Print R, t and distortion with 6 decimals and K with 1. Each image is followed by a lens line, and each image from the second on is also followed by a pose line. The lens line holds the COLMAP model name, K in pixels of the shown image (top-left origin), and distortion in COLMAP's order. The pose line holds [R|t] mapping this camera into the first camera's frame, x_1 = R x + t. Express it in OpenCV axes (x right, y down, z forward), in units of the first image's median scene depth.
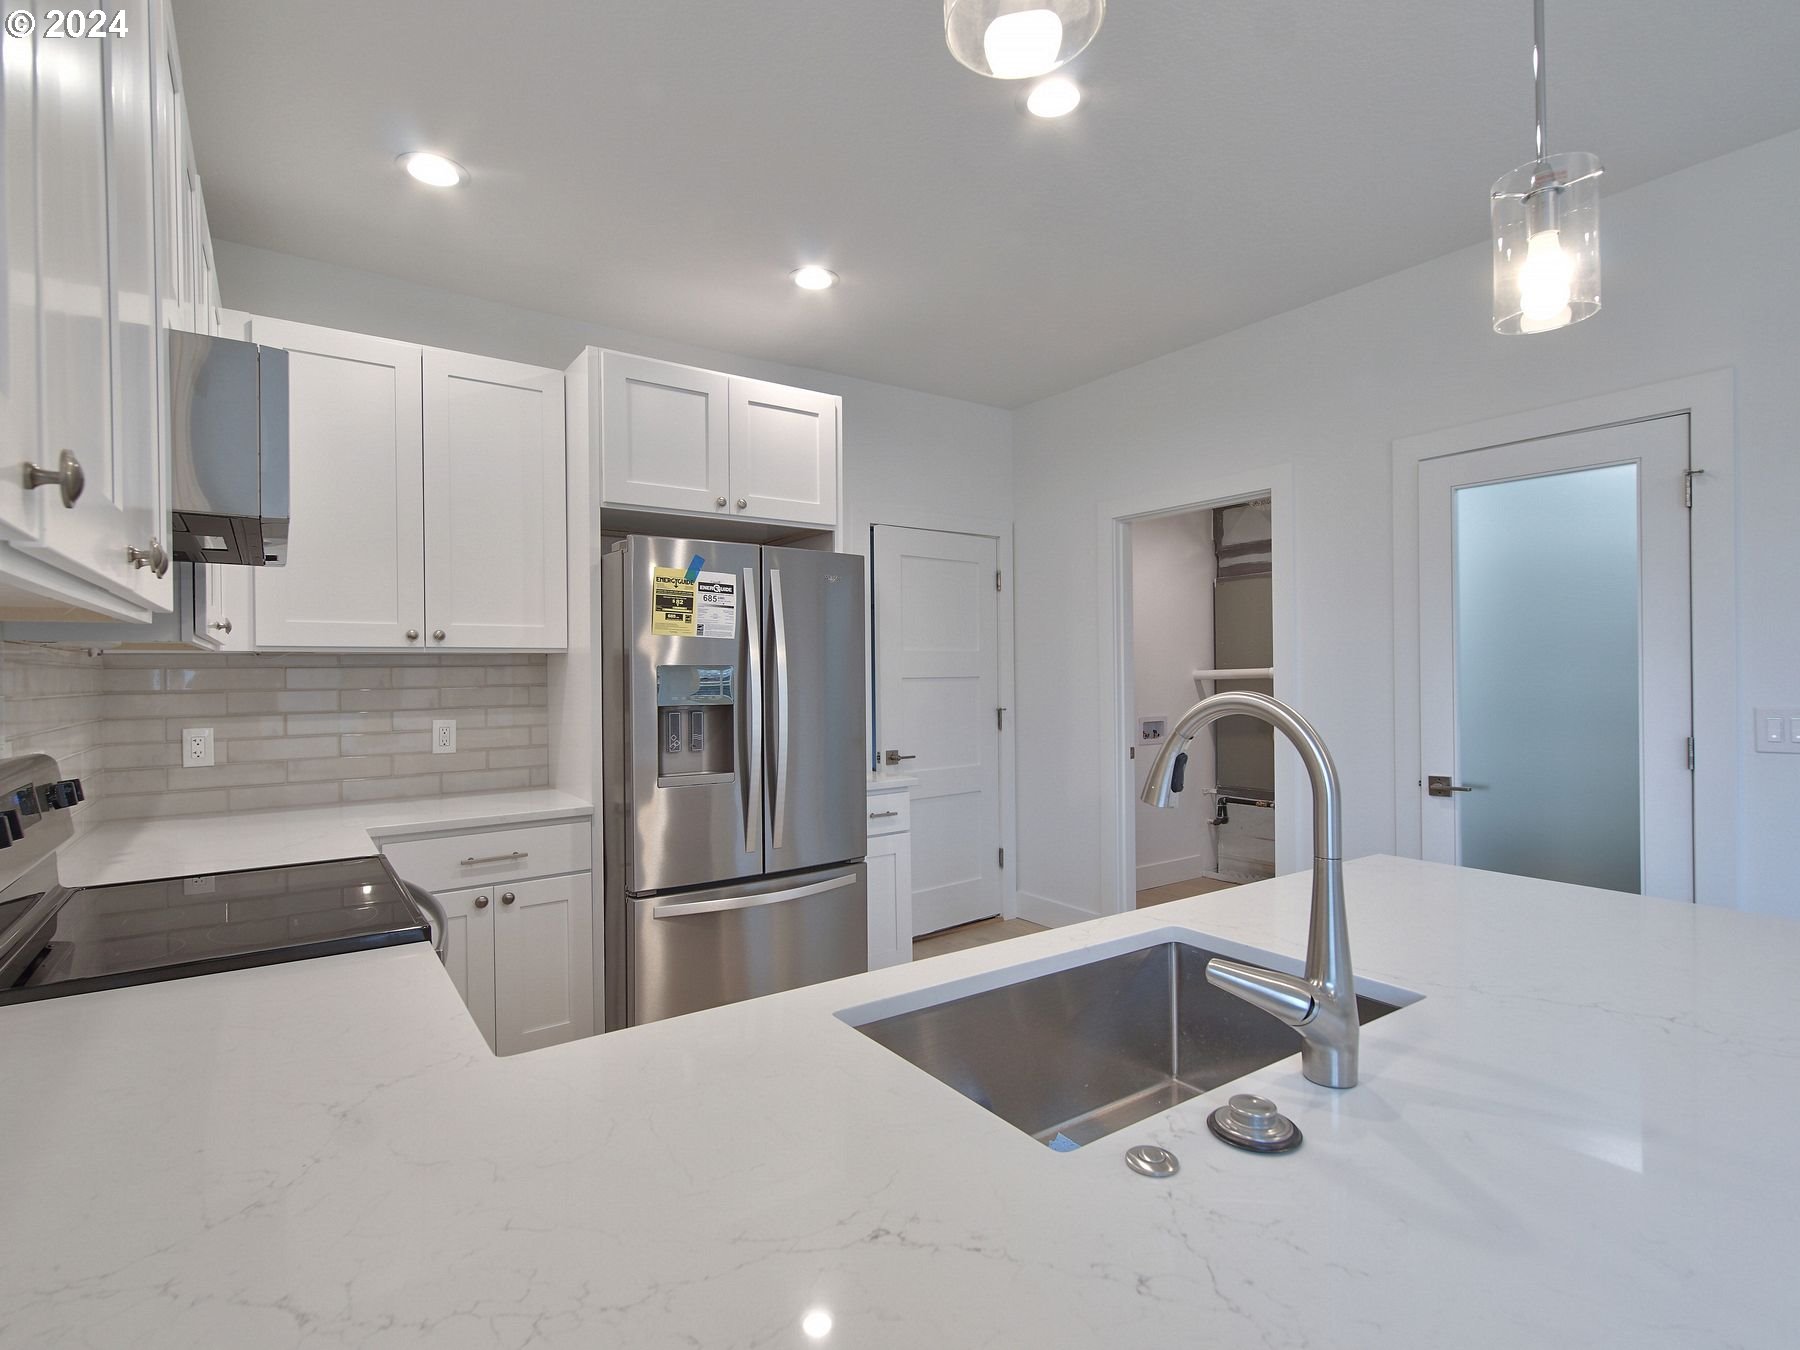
lens RADIAL K [[898.1, 0, 905.1], [0, 898.1, 677.6], [0, 0, 1]] dist [0.015237, -0.004386]
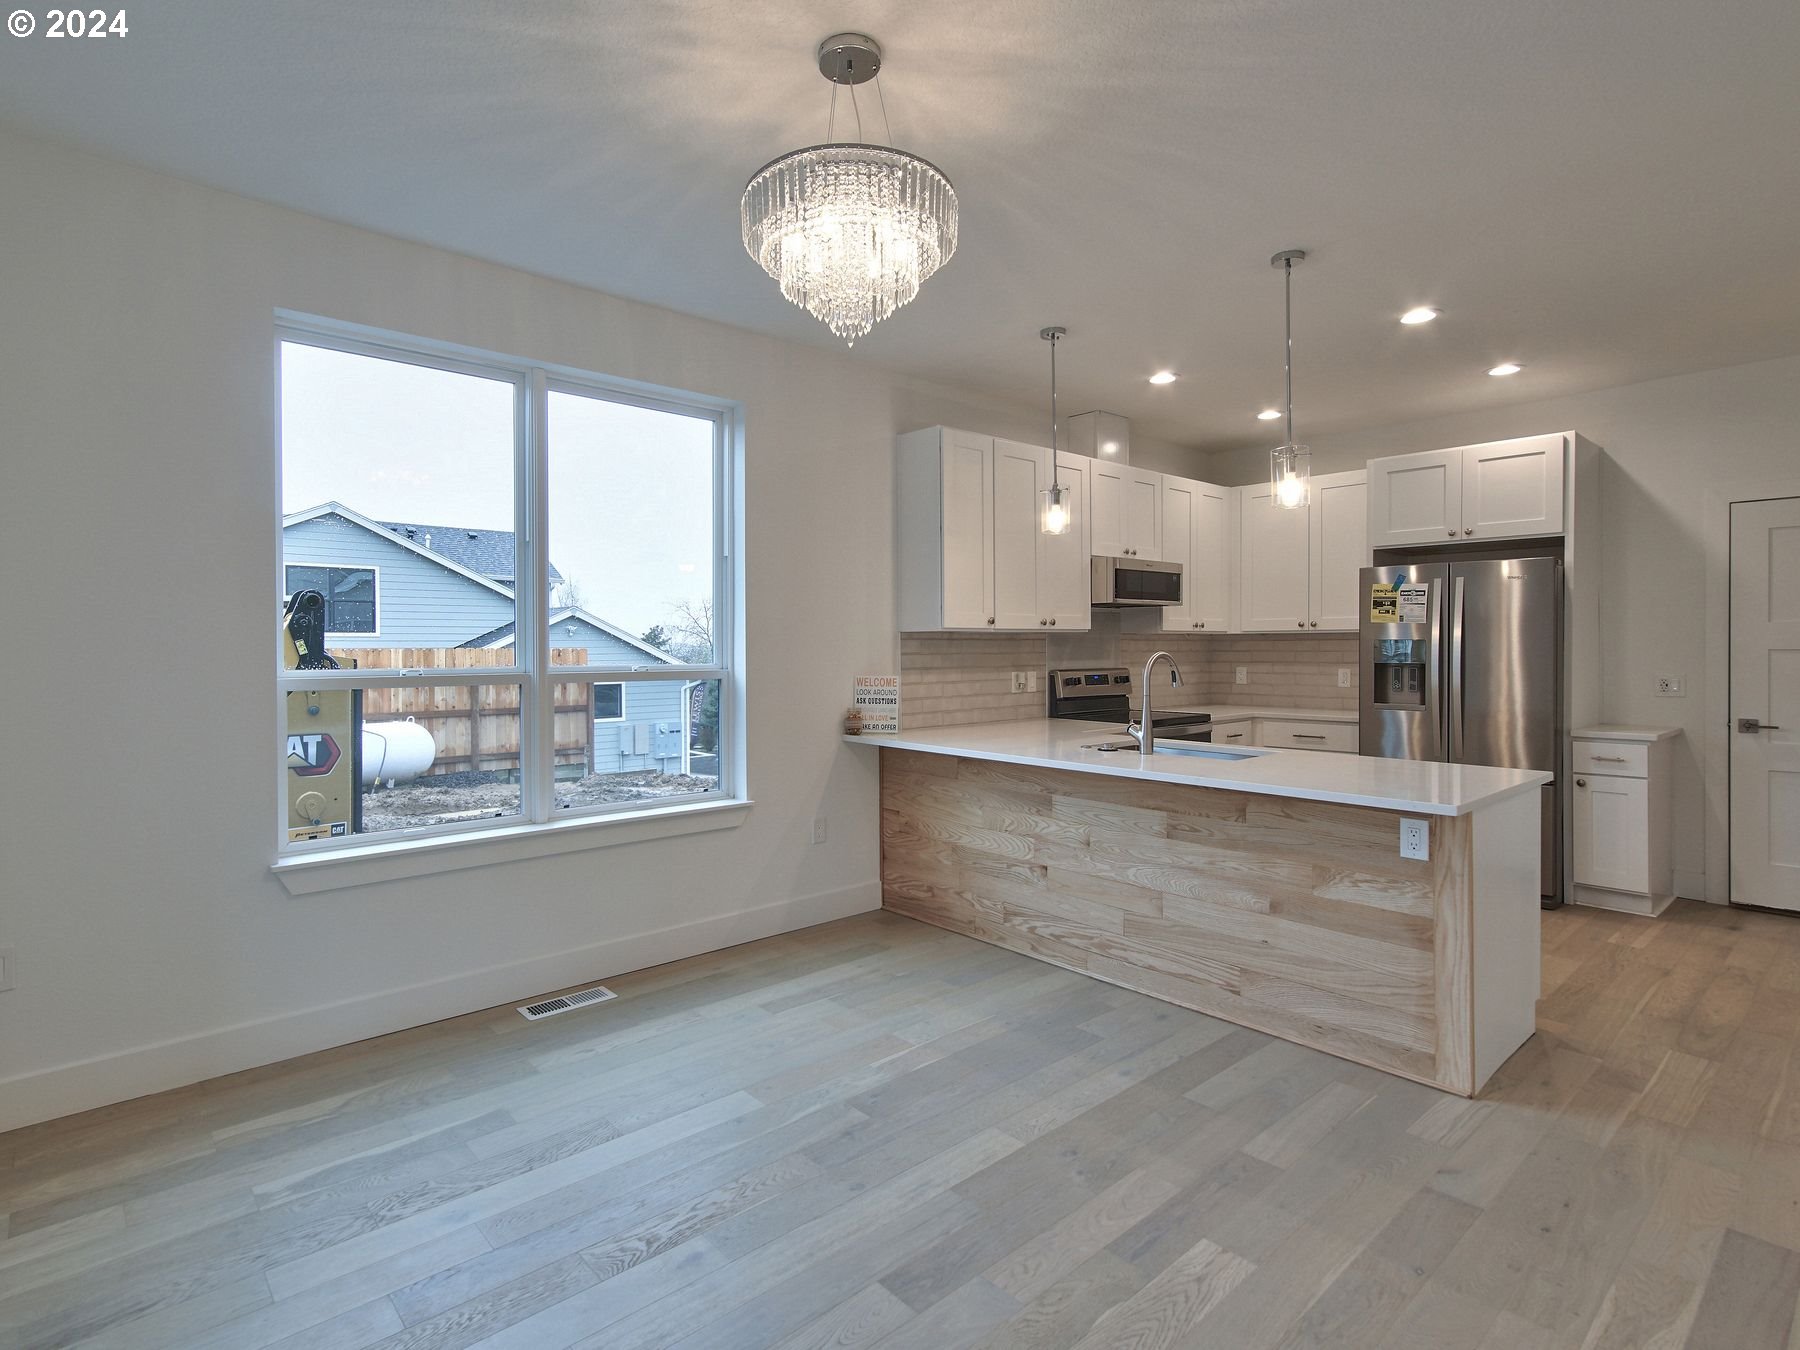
lens RADIAL K [[961.4, 0, 830.9], [0, 961.4, 649.2], [0, 0, 1]] dist [0.000955, 0.005548]
pose [[0.091710, 0.012210, -0.995711, 1.453843], [-0.001472, 0.999925, 0.012126, -0.016085], [0.995785, 0.000354, 0.091721, -0.229624]]
